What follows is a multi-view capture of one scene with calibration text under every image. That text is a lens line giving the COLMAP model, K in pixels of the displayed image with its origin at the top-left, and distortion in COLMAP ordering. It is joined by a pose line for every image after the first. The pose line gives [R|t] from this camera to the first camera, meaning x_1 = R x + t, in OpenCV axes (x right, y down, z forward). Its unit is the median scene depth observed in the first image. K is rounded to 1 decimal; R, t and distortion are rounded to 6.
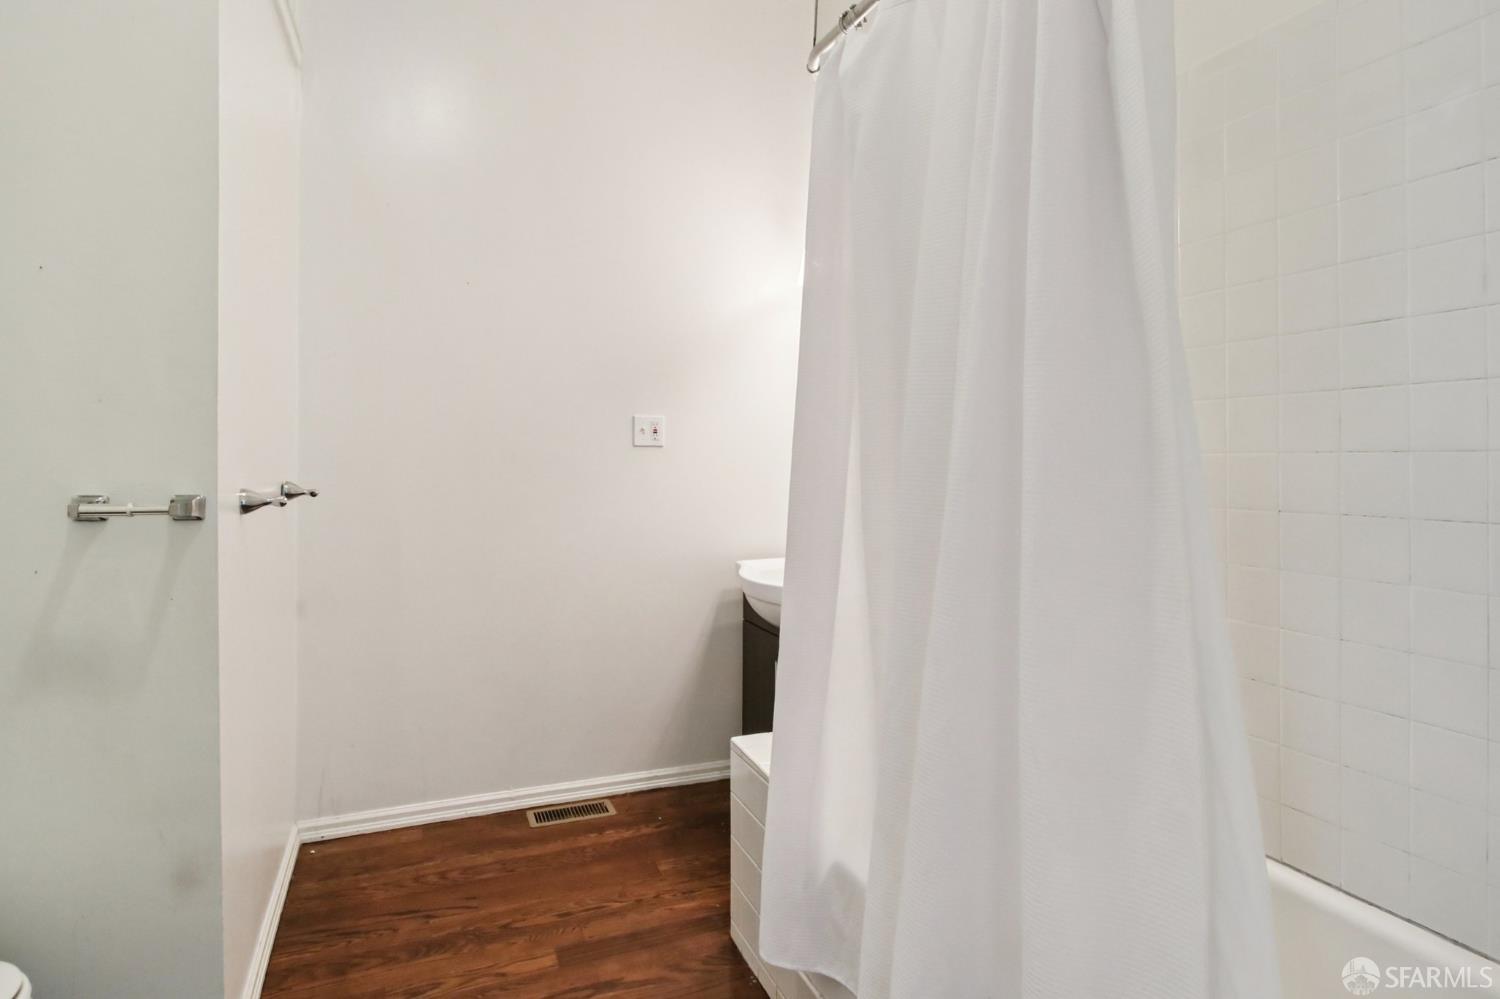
lens RADIAL K [[830.2, 0, 748.6], [0, 830.2, 499.9], [0, 0, 1]] dist [0.010302, -0.014681]
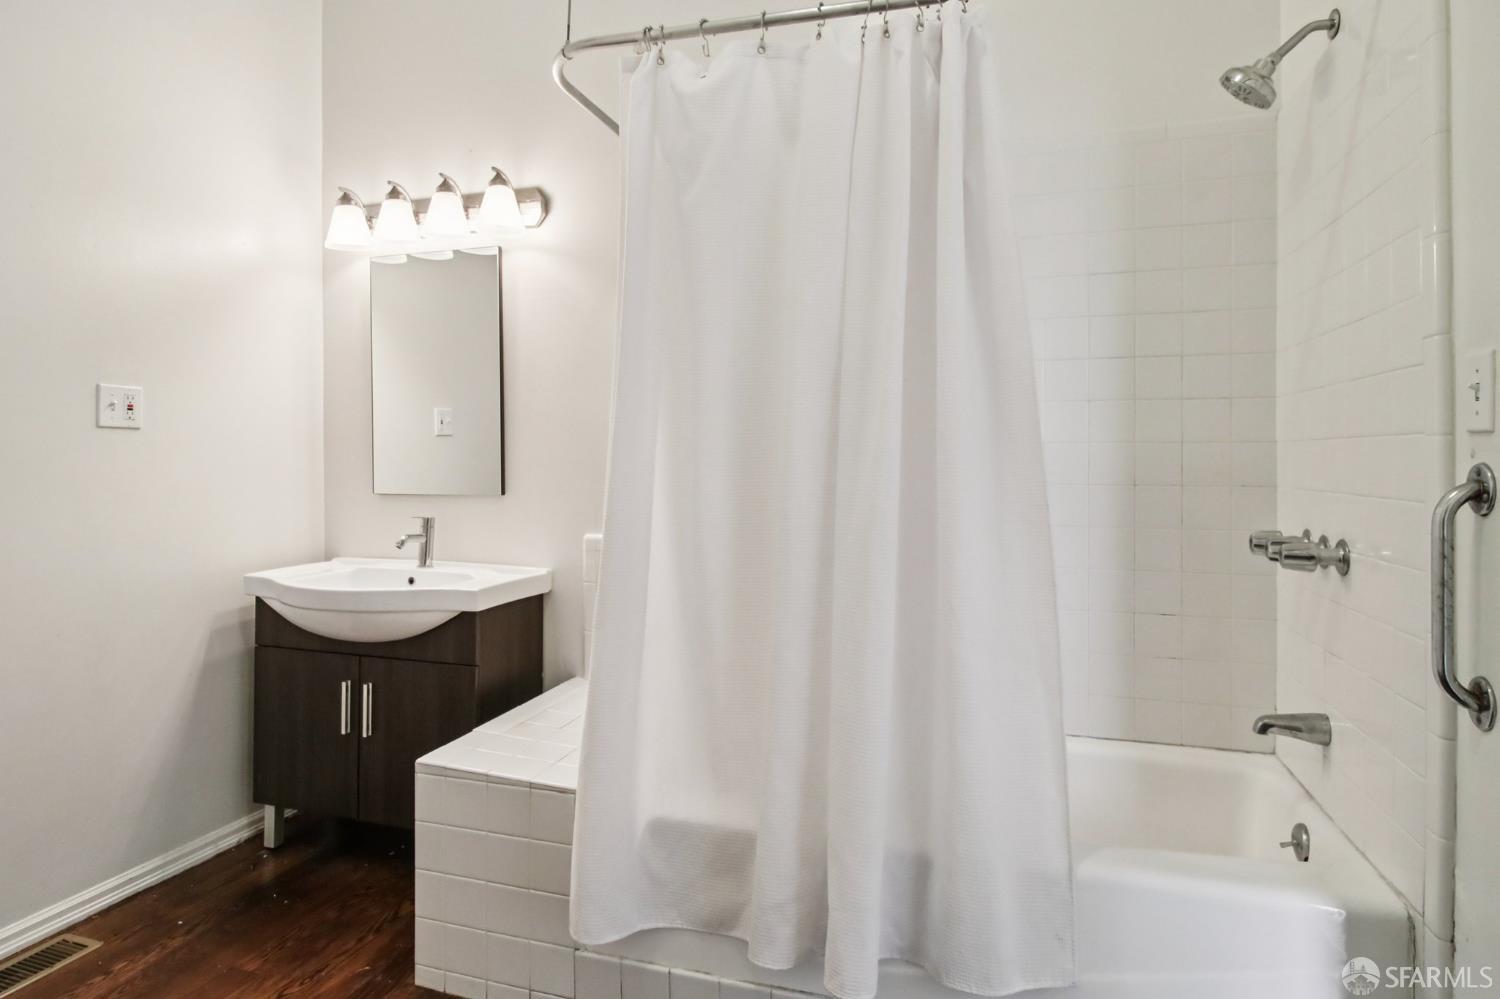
lens RADIAL K [[830.2, 0, 750.0], [0, 830.2, 489.3], [0, 0, 1]] dist [0.010302, -0.014681]
pose [[0.623923, -0.020611, 0.781214, -0.348507], [0.029920, 0.999549, 0.002476, 0.004214], [-0.780913, 0.021829, 0.624258, 0.114999]]
